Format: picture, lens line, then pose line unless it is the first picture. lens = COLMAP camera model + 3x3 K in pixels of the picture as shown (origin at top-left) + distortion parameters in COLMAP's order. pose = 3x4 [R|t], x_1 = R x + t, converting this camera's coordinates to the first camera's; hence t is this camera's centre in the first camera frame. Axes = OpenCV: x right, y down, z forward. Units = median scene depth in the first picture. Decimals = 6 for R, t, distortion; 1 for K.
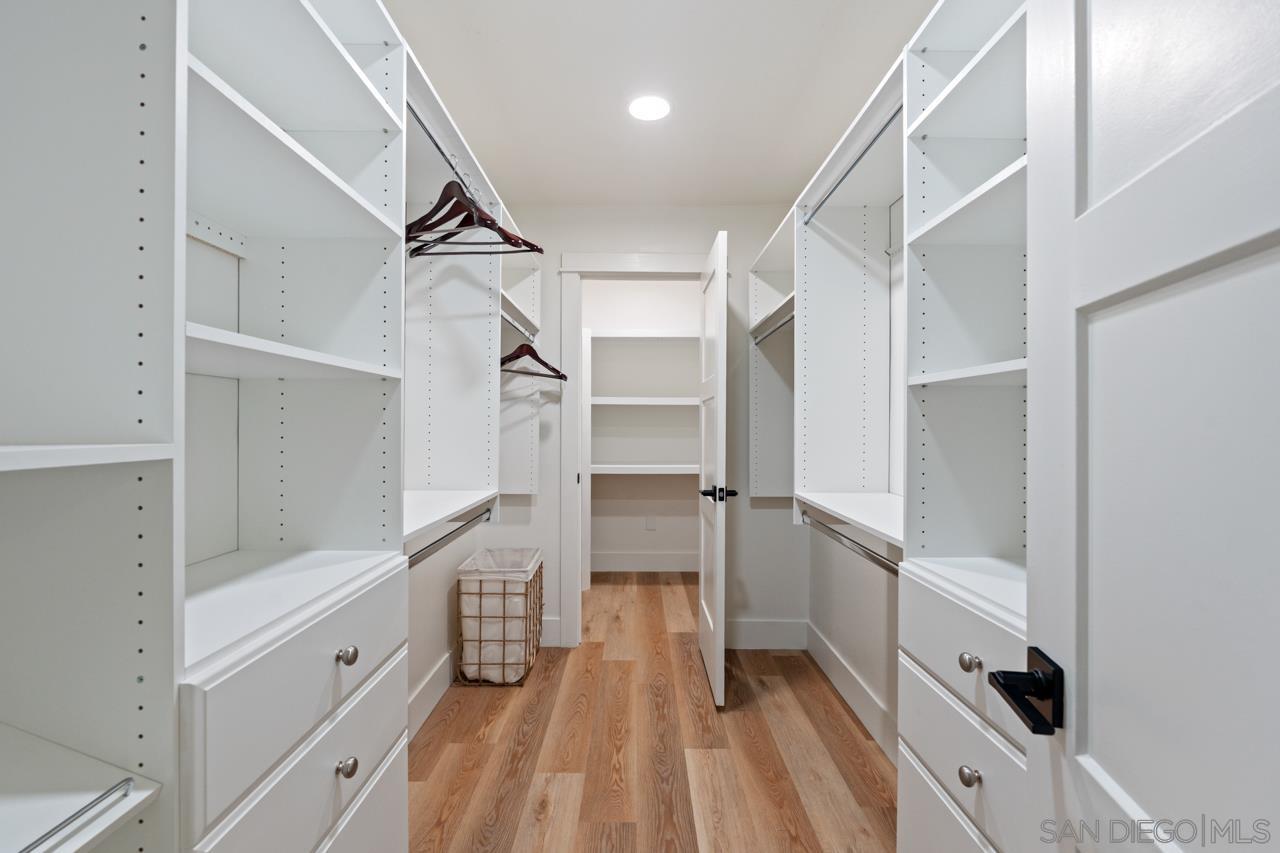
lens RADIAL K [[563.7, 0, 640.4], [0, 563.7, 428.9], [0, 0, 1]] dist [-0.004864, 0.000160]
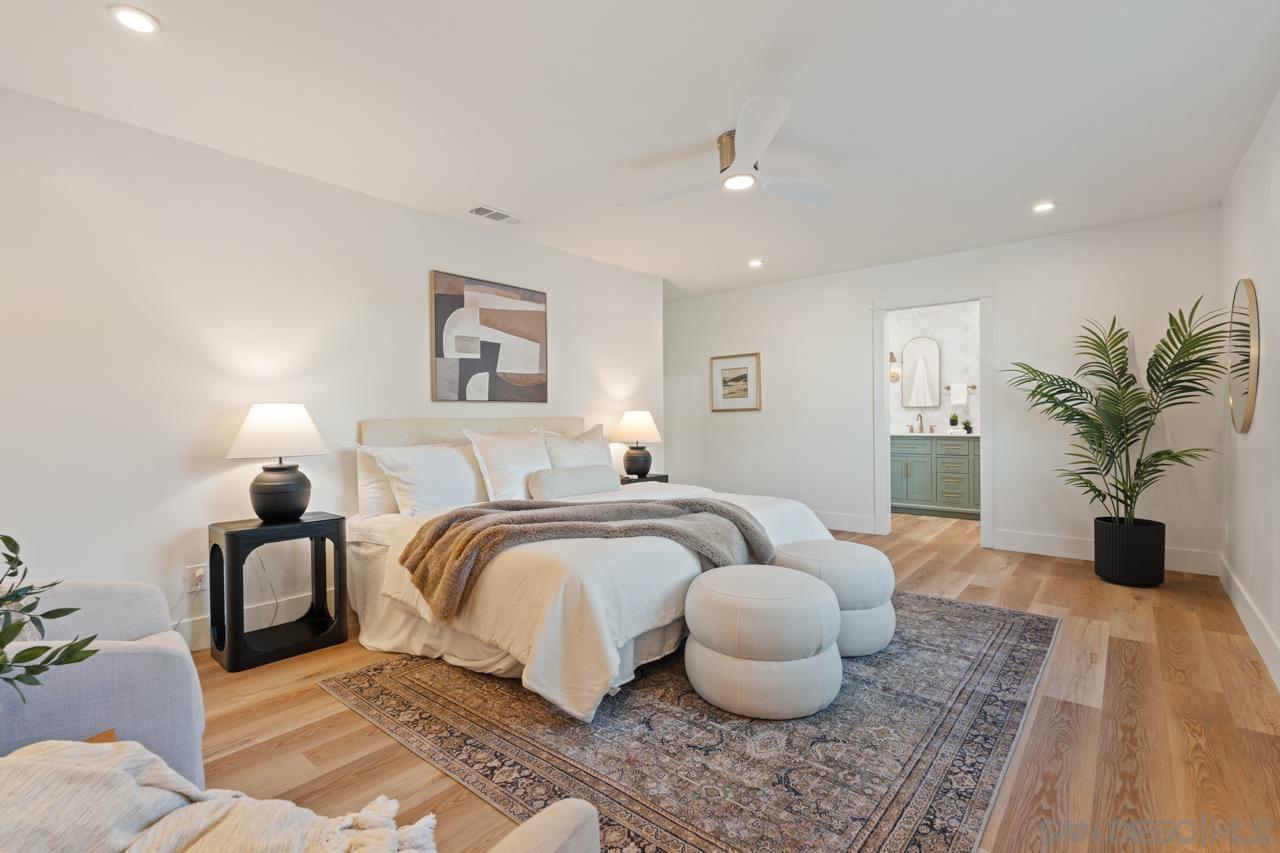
lens RADIAL K [[563.7, 0, 640.4], [0, 563.7, 428.9], [0, 0, 1]] dist [-0.004864, 0.000160]
pose [[-0.756684, 0.000239, 0.653781, 0.048850], [0.009466, 0.999899, 0.010591, 0.067599], [-0.653713, 0.014203, -0.756609, 2.339736]]
